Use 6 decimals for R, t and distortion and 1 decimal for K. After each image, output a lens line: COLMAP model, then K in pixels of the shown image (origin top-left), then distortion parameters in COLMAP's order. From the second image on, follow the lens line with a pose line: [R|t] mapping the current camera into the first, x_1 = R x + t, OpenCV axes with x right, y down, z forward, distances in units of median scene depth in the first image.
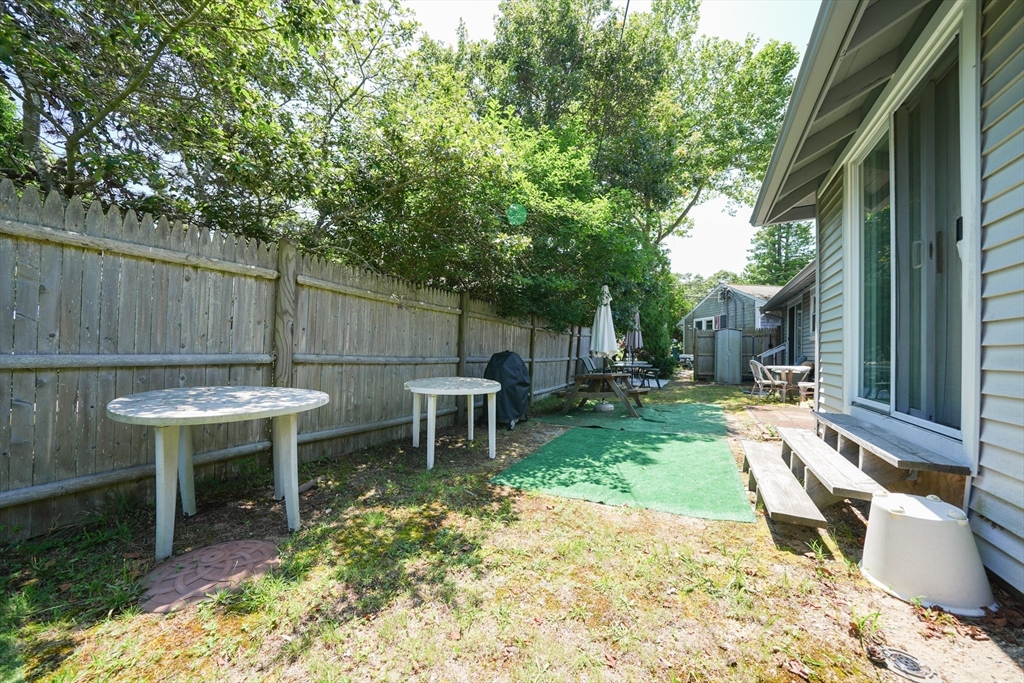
lens RADIAL K [[364.3, 0, 525.5], [0, 364.3, 351.8], [0, 0, 1]] dist [-0.022038, 0.002049]
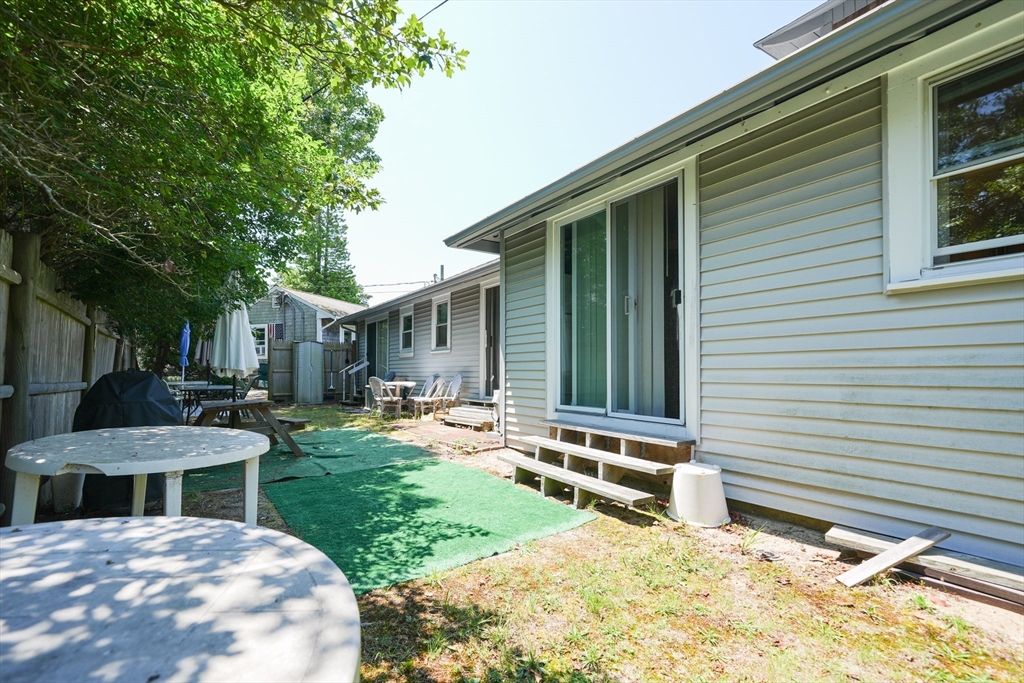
lens RADIAL K [[439.0, 0, 482.9], [0, 439.0, 364.5], [0, 0, 1]] dist [0.000797, -0.000278]
pose [[0.504643, 0.004245, 0.863318, -0.561980], [-0.000768, 0.999990, -0.004469, -0.011598], [-0.863328, 0.001592, 0.504641, 0.426487]]
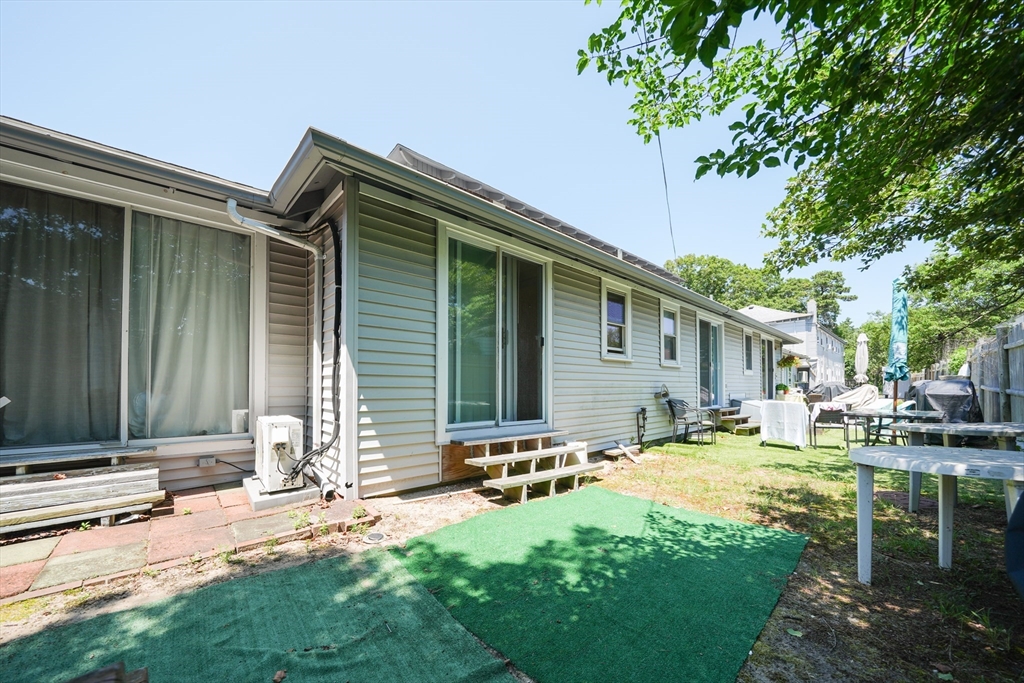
lens RADIAL K [[364.3, 0, 513.0], [0, 364.3, 384.3], [0, 0, 1]] dist [-0.022038, 0.002049]
pose [[-0.927571, -0.013883, 0.373389, 0.242761], [-0.016929, 0.999845, -0.004879, -0.008550], [-0.373263, -0.010846, -0.927662, 2.006594]]
